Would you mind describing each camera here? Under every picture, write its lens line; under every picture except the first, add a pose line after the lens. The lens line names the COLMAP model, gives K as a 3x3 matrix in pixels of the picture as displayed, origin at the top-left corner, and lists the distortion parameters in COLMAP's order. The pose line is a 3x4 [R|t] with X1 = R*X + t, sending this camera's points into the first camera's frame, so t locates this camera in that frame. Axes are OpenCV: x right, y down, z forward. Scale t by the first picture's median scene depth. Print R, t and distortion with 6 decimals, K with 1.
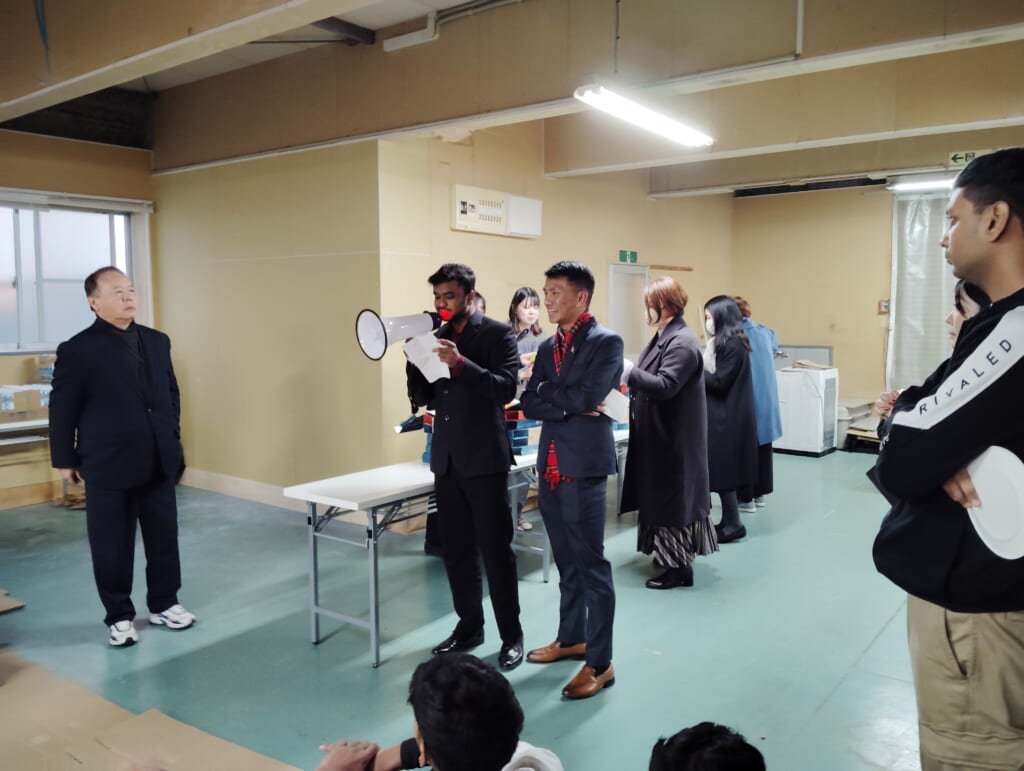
lens RADIAL K [[845.9, 0, 511.7], [0, 845.9, 385.2], [0, 0, 1]] dist [-0.014185, -0.006983]
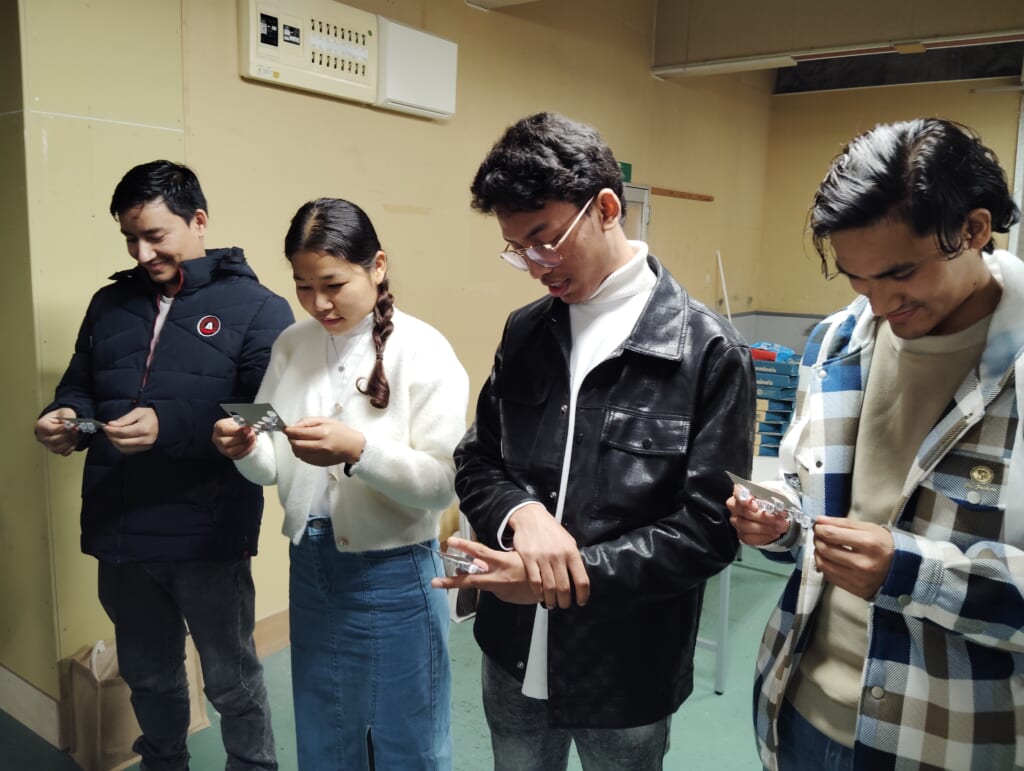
lens RADIAL K [[845.9, 0, 512.4], [0, 845.9, 385.4], [0, 0, 1]] dist [-0.014185, -0.006983]
pose [[0.999062, 0.017393, 0.039645, 0.055092], [-0.020059, 0.997492, 0.067872, -0.051537], [-0.038365, -0.068603, 0.996906, 0.507928]]
